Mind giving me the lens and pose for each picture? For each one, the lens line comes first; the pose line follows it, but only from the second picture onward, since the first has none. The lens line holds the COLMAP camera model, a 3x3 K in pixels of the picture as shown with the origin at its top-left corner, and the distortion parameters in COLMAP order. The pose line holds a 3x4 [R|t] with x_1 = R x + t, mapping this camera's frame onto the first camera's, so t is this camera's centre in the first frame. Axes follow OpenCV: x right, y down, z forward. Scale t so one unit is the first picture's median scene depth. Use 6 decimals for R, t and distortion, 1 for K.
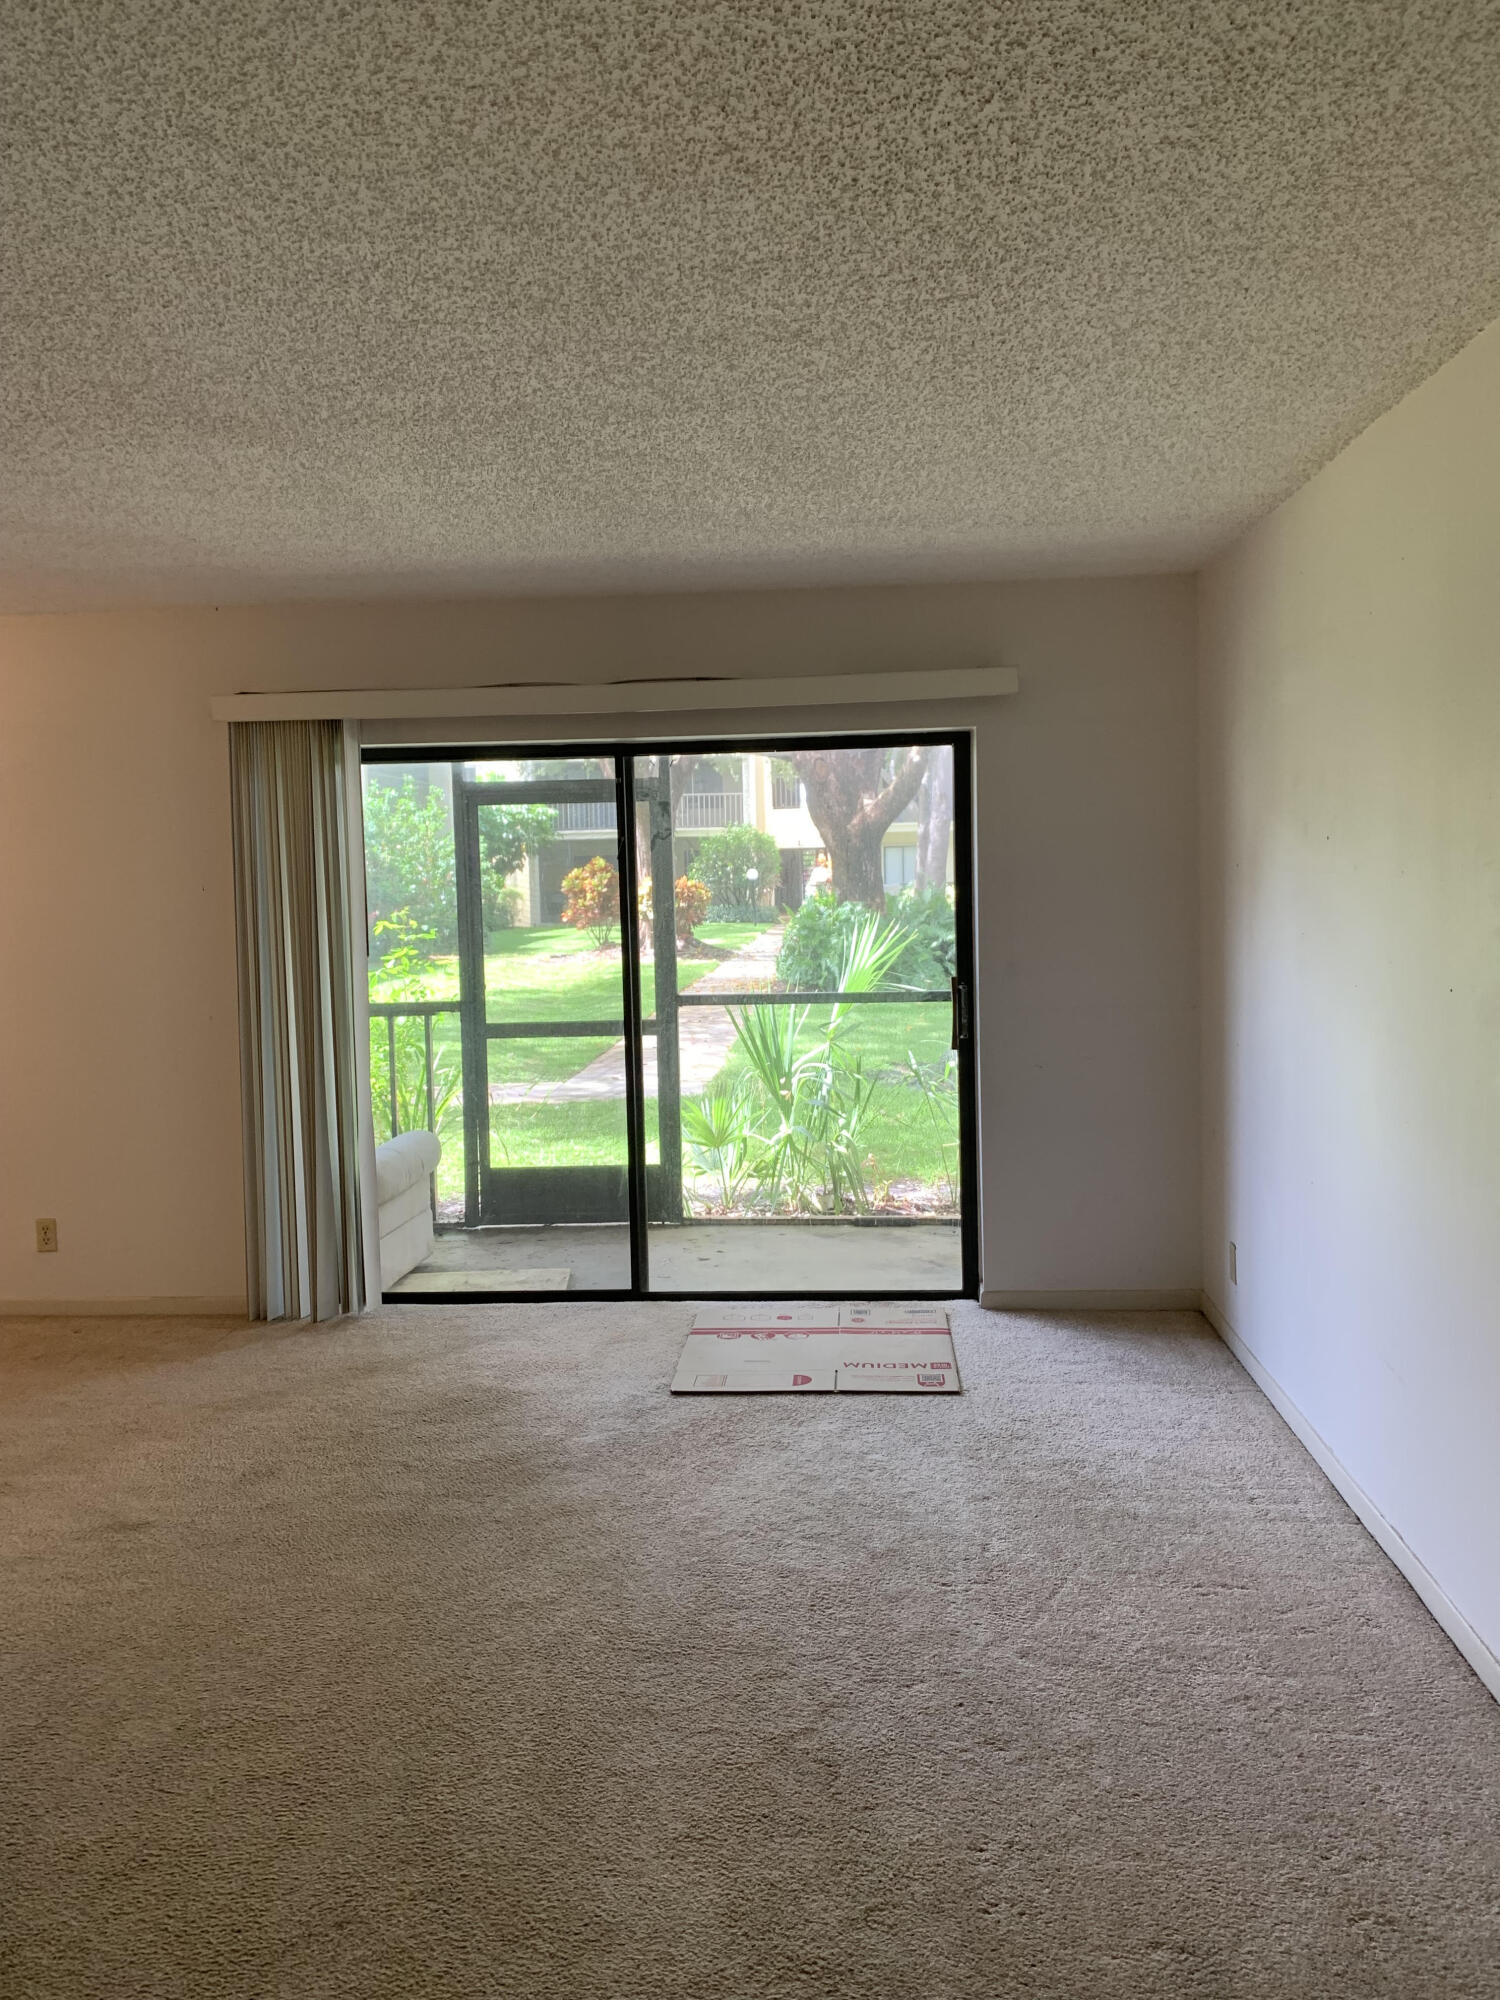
lens RADIAL K [[1526.4, 0, 770.5], [0, 1526.4, 964.4], [0, 0, 1]] dist [0.146464, -0.431343]
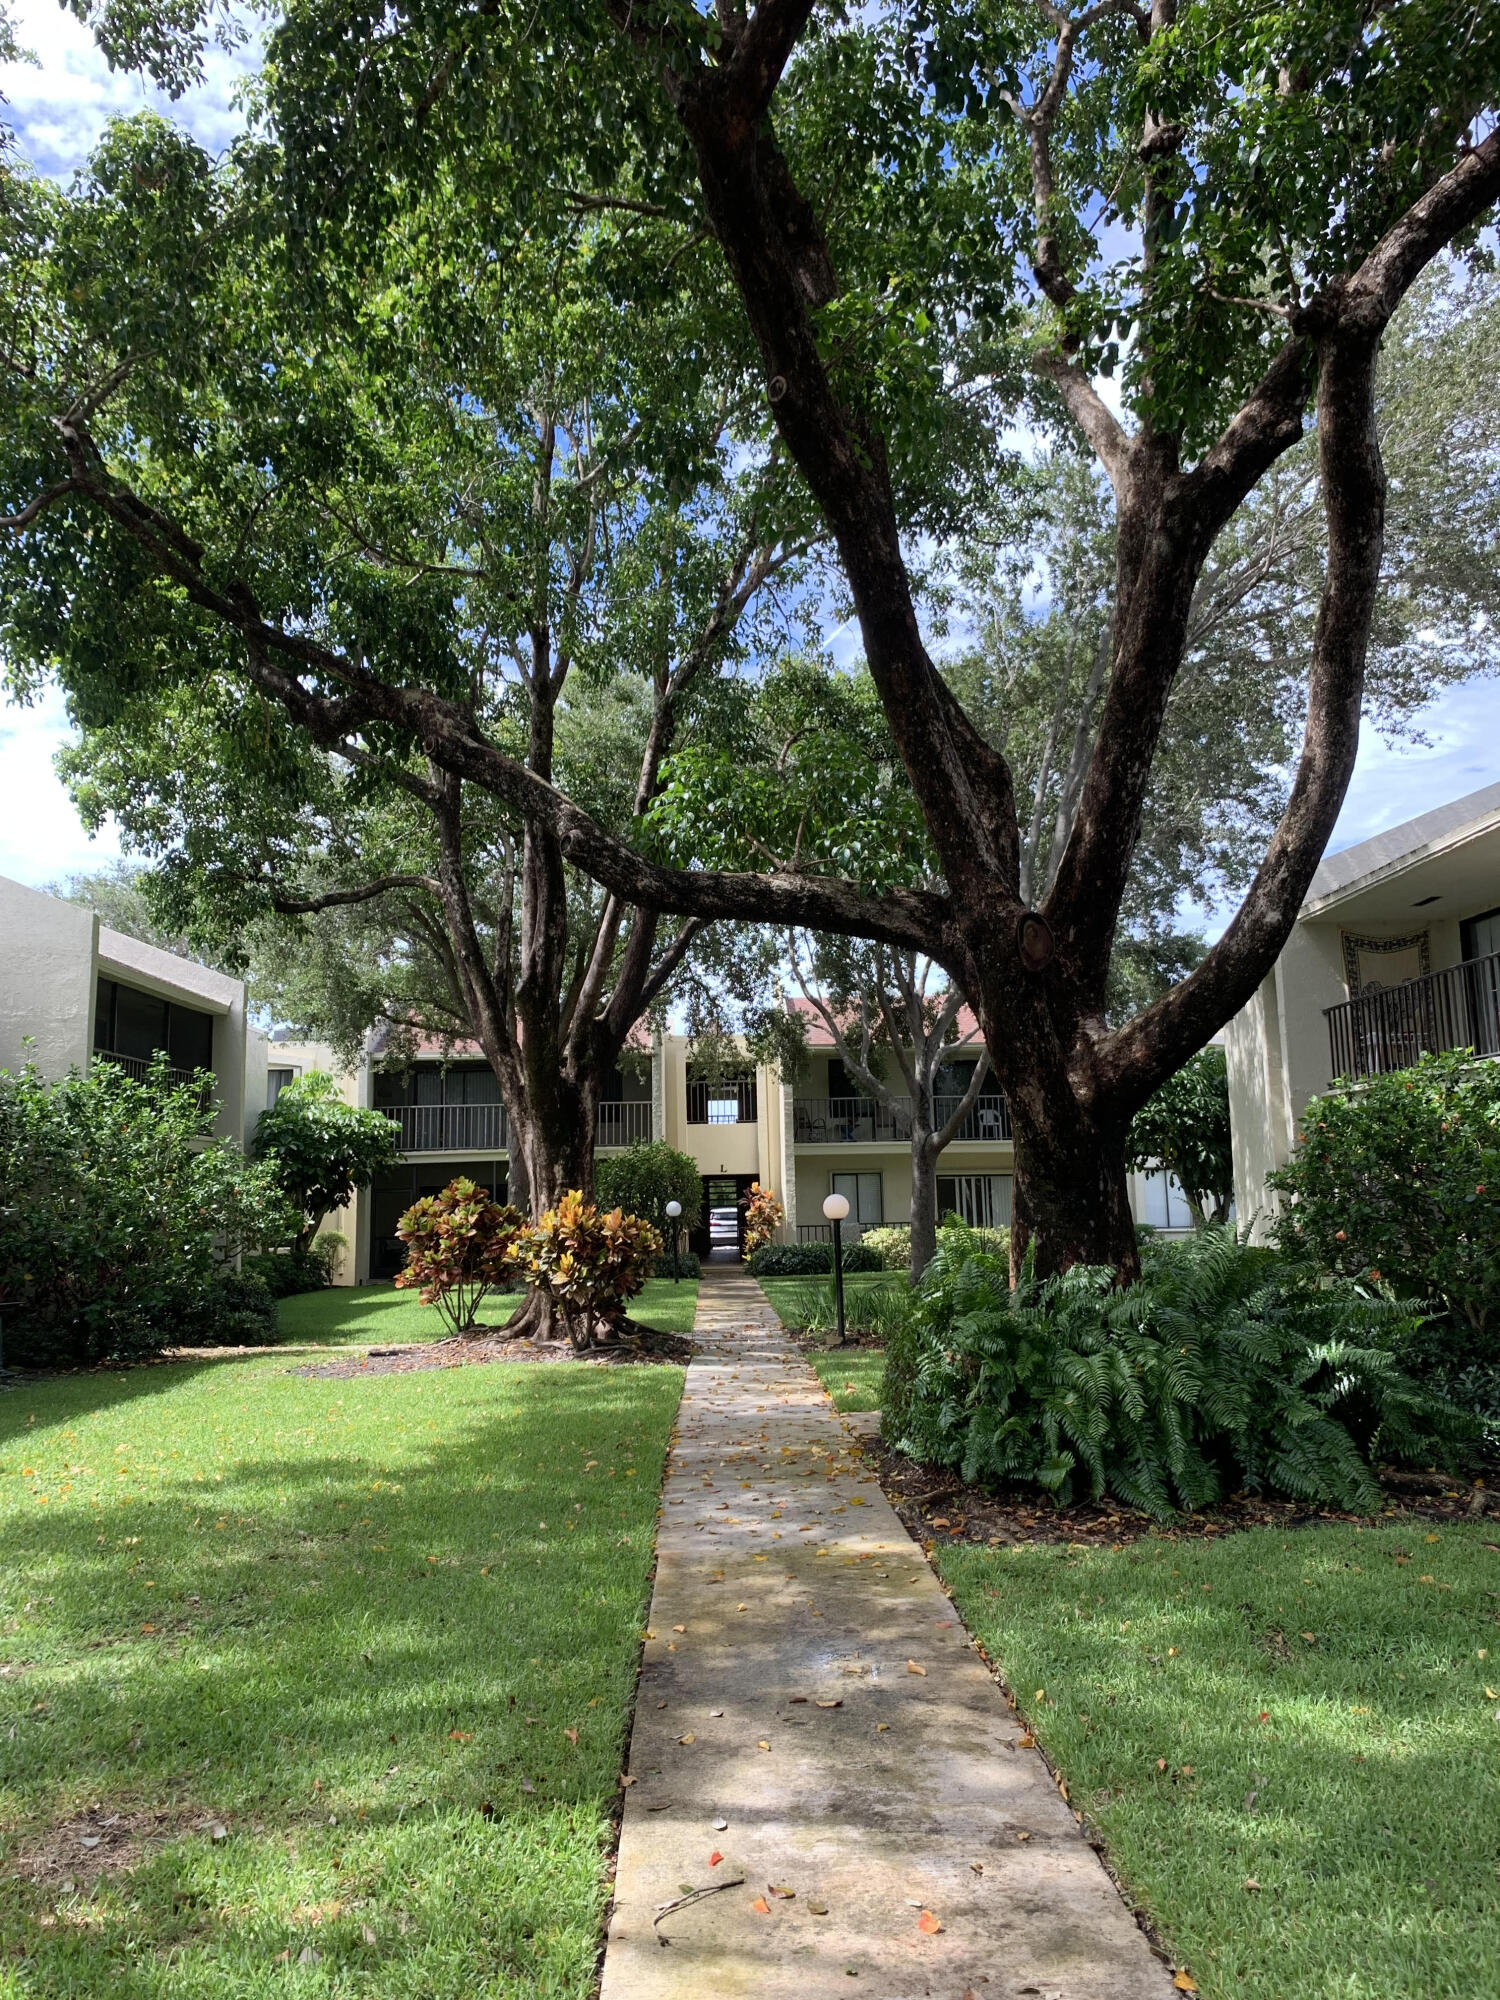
lens RADIAL K [[1526.4, 0, 770.5], [0, 1526.4, 964.4], [0, 0, 1]] dist [0.146464, -0.431343]
pose [[0.995606, 0.015405, 0.092360, -0.034837], [0.005162, 0.975844, -0.218408, -0.013791], [-0.093494, 0.217925, 0.971477, 0.272270]]
